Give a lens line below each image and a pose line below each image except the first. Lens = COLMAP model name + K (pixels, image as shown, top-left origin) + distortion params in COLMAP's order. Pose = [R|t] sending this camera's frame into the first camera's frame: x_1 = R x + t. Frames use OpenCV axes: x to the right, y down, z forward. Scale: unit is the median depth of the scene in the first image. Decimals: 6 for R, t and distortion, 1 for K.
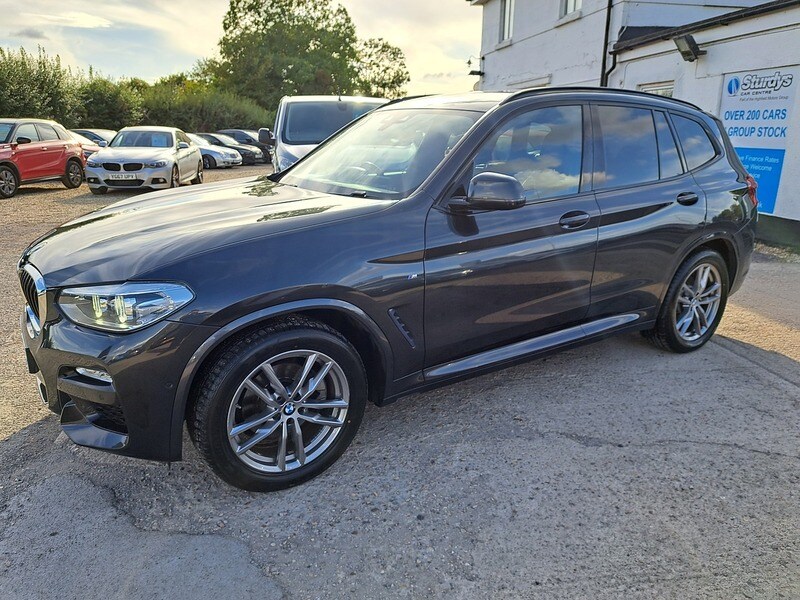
lens RADIAL K [[549.6, 0, 400.0], [0, 549.6, 300.0], [0, 0, 1]] dist [0.050885, -0.044558]
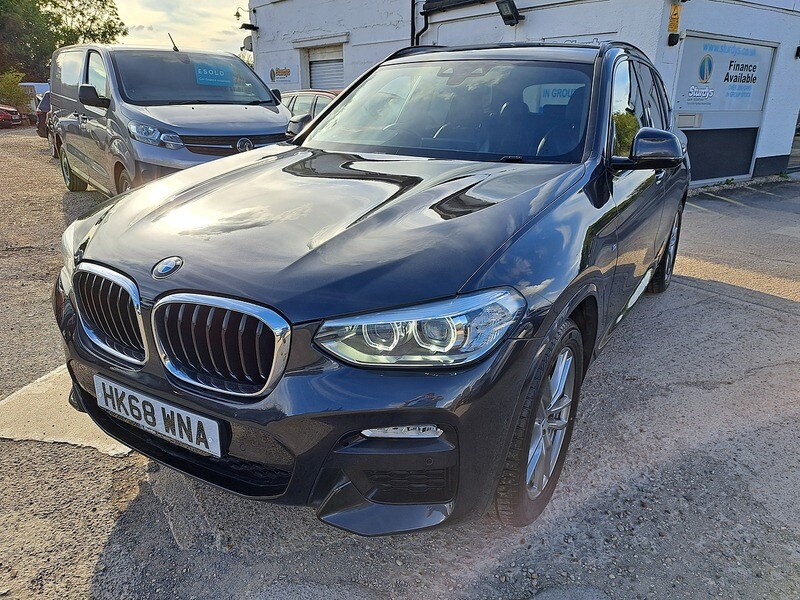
lens RADIAL K [[556.4, 0, 395.8], [0, 556.4, 303.0], [0, 0, 1]] dist [0.049788, -0.046526]
pose [[0.903293, -0.148760, 0.402409, -0.185950], [0.123643, 0.988430, 0.087854, -0.020960], [-0.410822, -0.029603, 0.911235, 0.082524]]
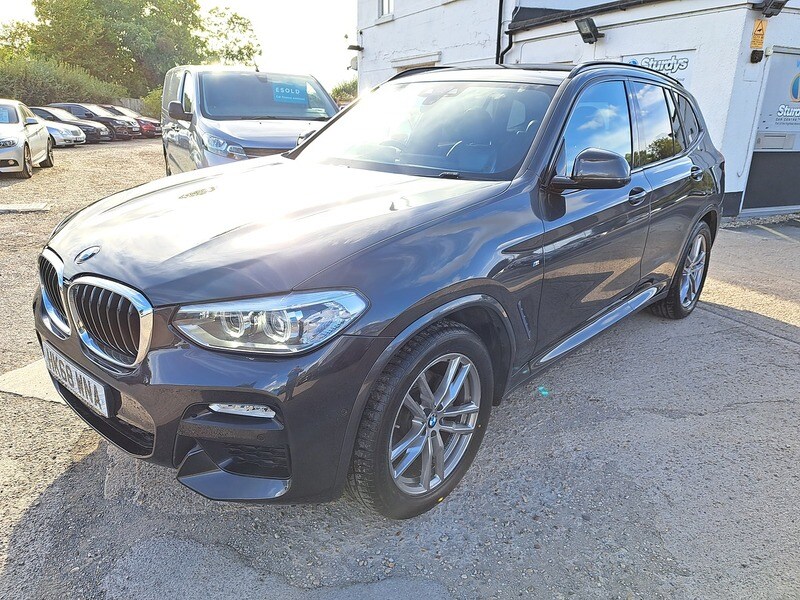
lens RADIAL K [[549.6, 0, 400.0], [0, 549.6, 300.0], [0, 0, 1]] dist [0.050885, -0.044558]
pose [[0.967962, -0.073867, 0.239988, -0.115826], [0.064952, 0.996880, 0.044859, -0.010202], [-0.242552, -0.027834, 0.969739, 0.041131]]
